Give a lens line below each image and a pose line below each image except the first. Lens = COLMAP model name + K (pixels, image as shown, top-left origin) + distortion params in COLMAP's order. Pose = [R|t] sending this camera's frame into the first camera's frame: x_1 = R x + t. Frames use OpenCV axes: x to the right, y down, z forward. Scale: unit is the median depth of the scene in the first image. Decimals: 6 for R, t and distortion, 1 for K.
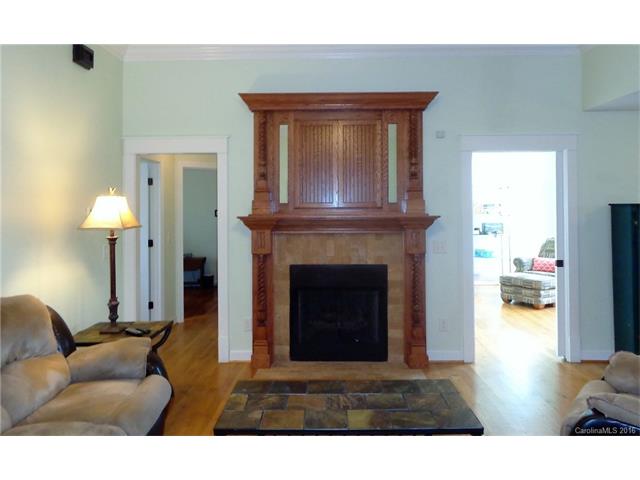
lens RADIAL K [[467.5, 0, 317.6], [0, 467.5, 189.1], [0, 0, 1]] dist [-0.006783, -0.001747]
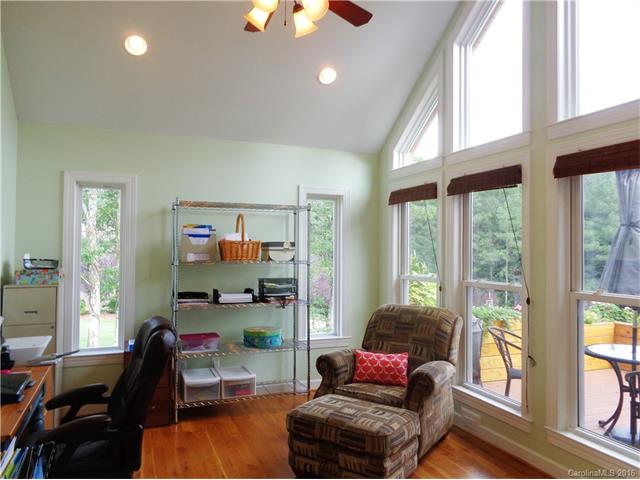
lens RADIAL K [[475.6, 0, 320.0], [0, 475.6, 240.0], [0, 0, 1]] dist [-0.005560, -0.001030]
pose [[0.910312, 0.022284, 0.413322, 0.387534], [-0.026914, 0.999623, 0.005381, 0.050687], [-0.413046, -0.016022, 0.910569, 0.983906]]
